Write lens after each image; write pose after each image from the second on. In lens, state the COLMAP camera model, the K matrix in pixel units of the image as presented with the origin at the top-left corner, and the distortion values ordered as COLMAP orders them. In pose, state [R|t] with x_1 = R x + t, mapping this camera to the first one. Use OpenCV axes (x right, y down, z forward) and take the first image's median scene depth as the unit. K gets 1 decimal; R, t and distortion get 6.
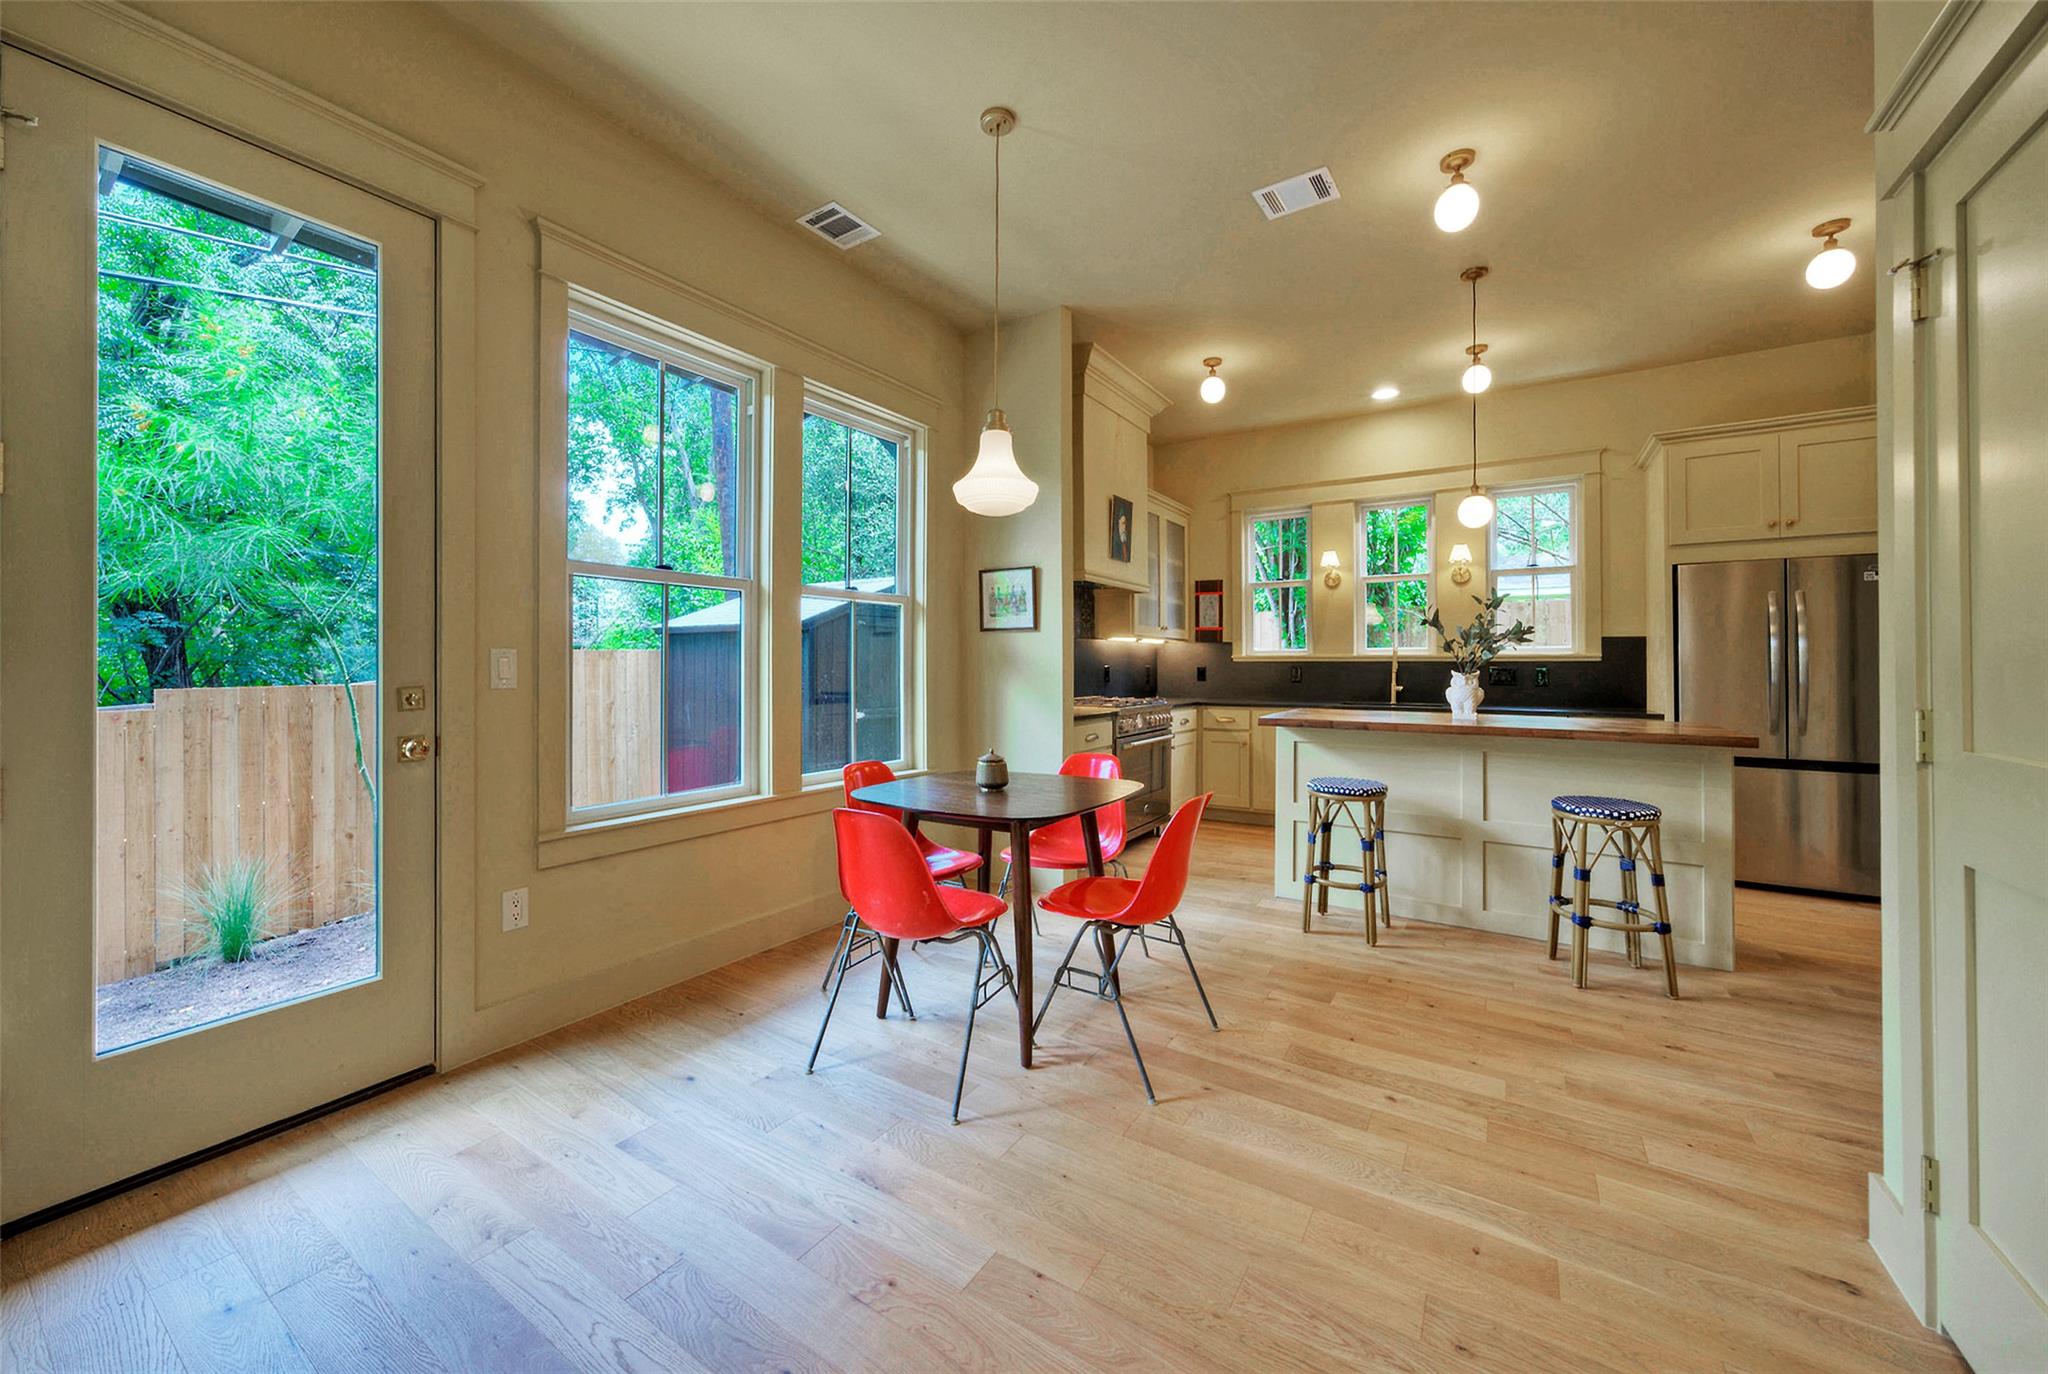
lens RADIAL K [[744.5, 0, 1010.6], [0, 744.5, 653.9], [0, 0, 1]] dist [0.000709, 0.000086]
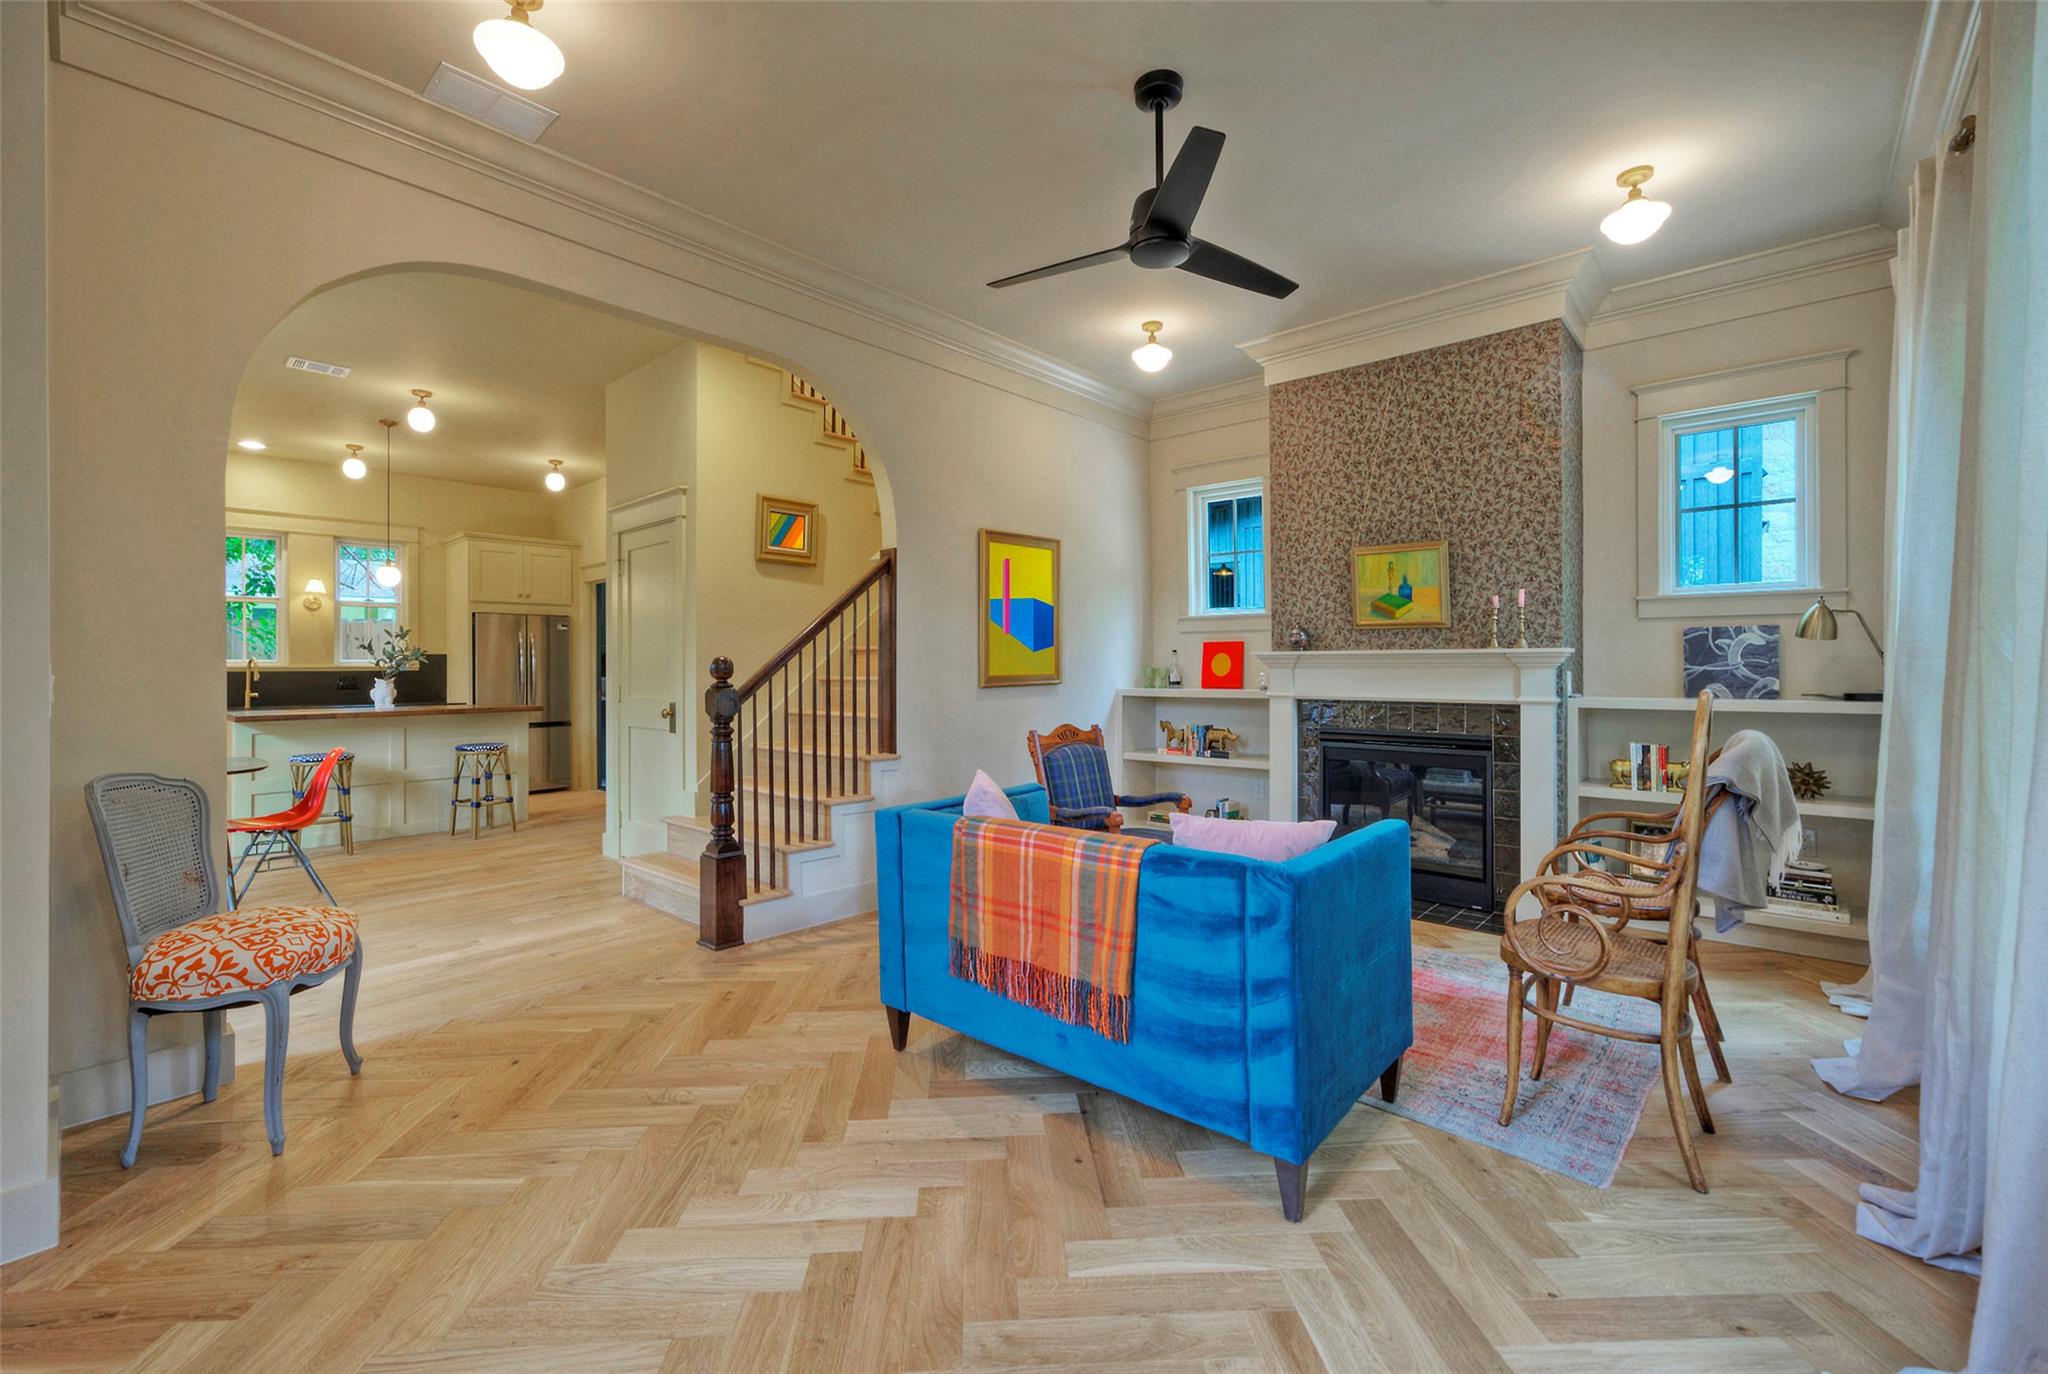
lens RADIAL K [[846.1, 0, 1072.6], [0, 846.1, 679.3], [0, 0, 1]] dist [-0.001184, -0.000093]
pose [[0.093986, -0.017593, 0.995418, -0.709635], [-0.008828, 0.999790, 0.018504, -0.014395], [-0.995534, -0.010527, 0.093810, -0.421403]]
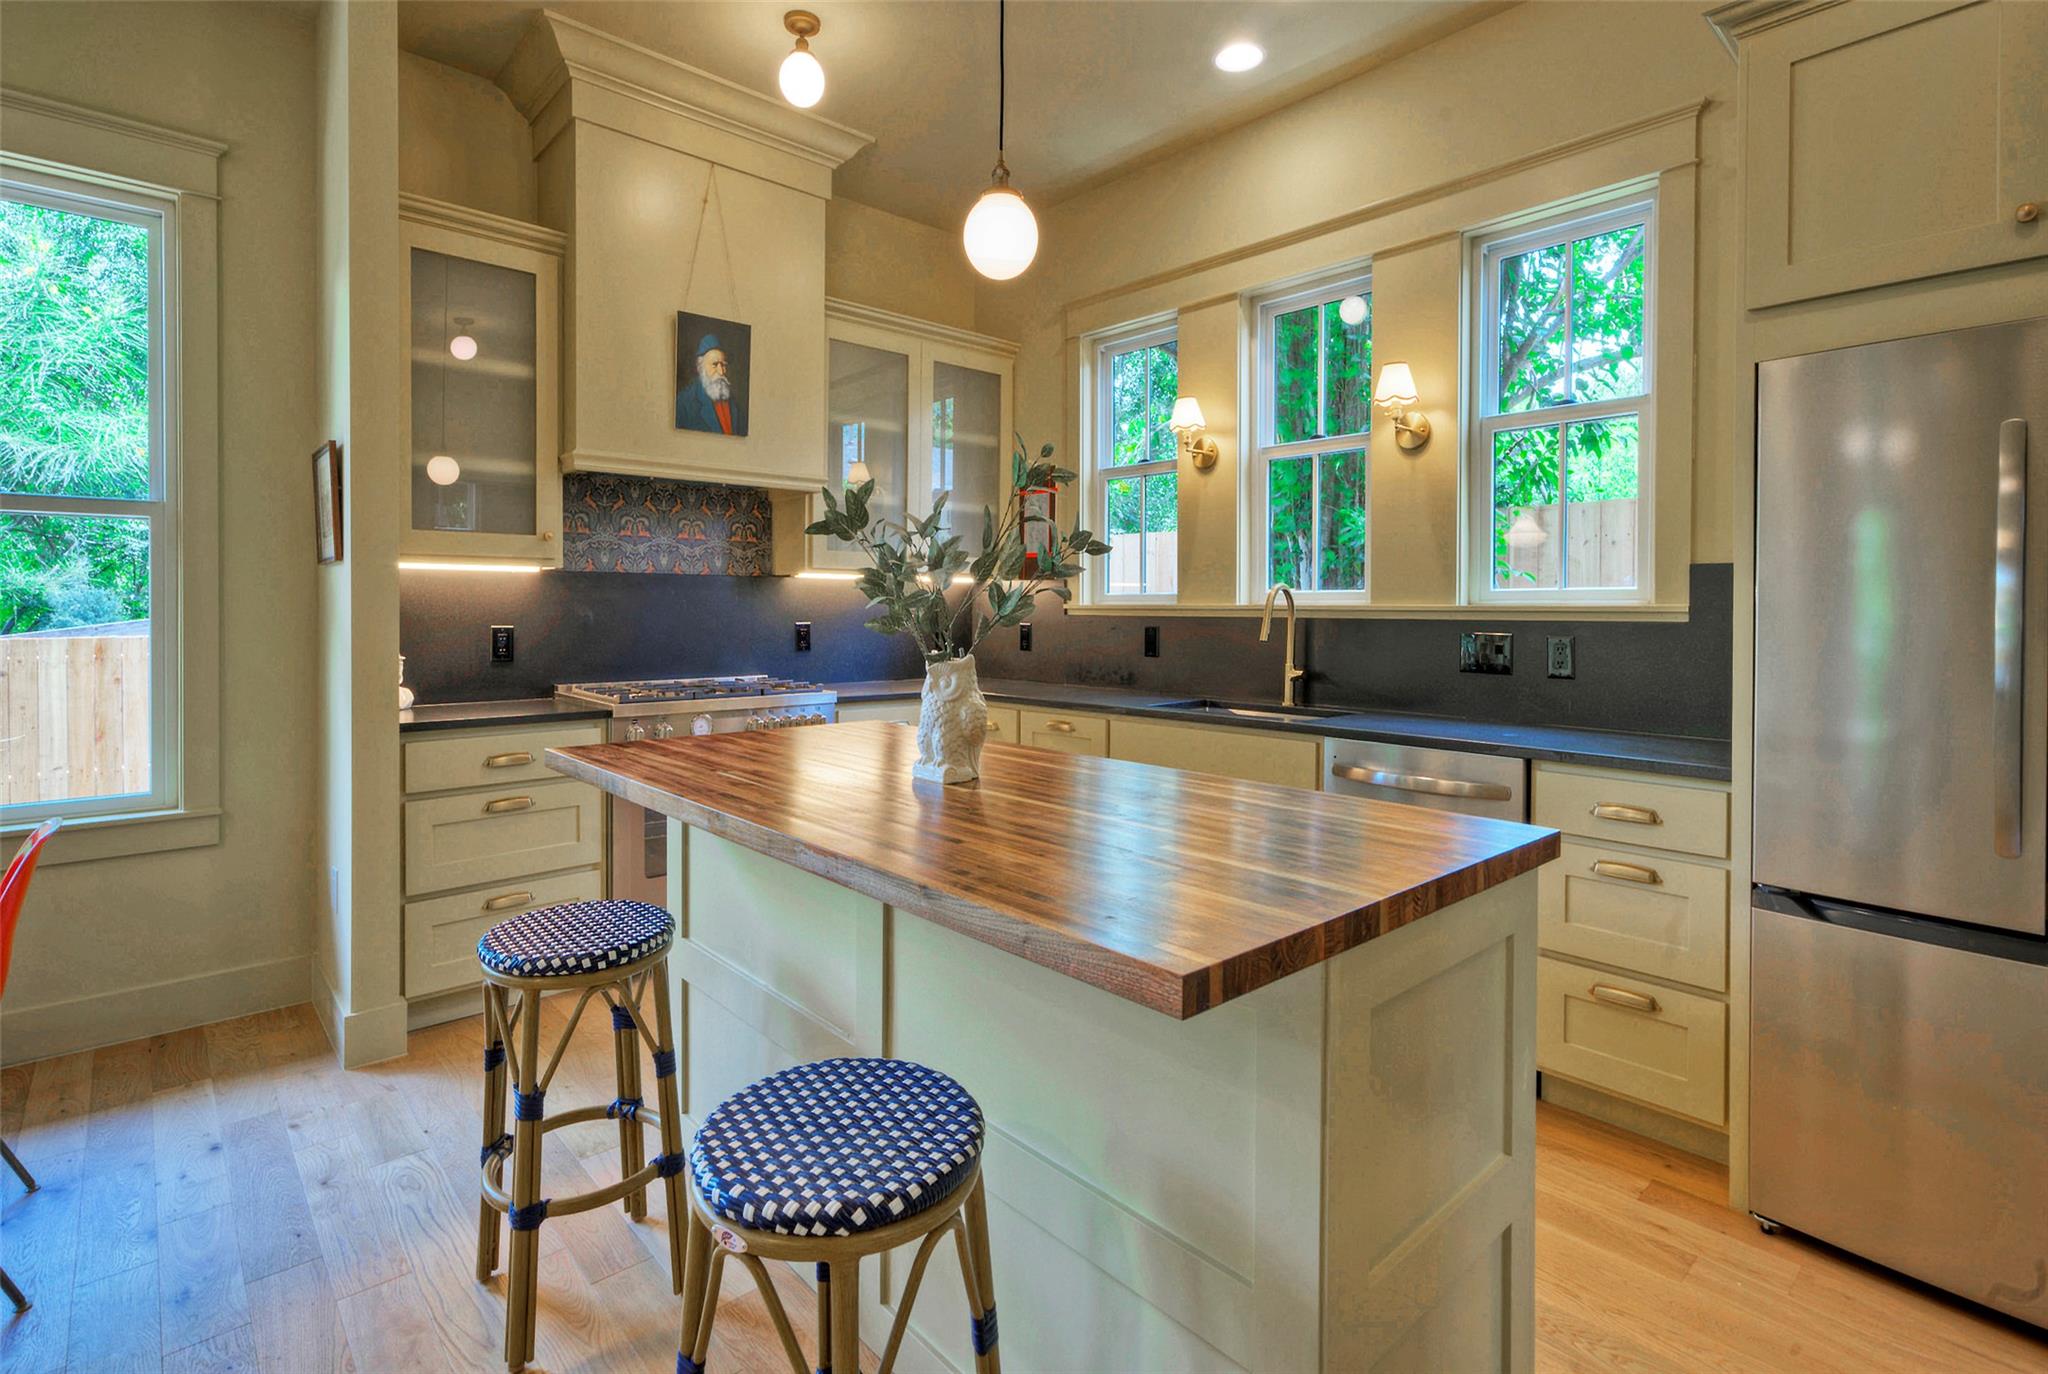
lens RADIAL K [[966.4, 0, 969.2], [0, 966.4, 630.4], [0, 0, 1]] dist [-0.021638, 0.016975]
pose [[0.964598, 0.008112, -0.263598, 0.515161], [0.001401, 0.999355, 0.035880, -0.004737], [0.263719, -0.034979, 0.963965, 0.359218]]
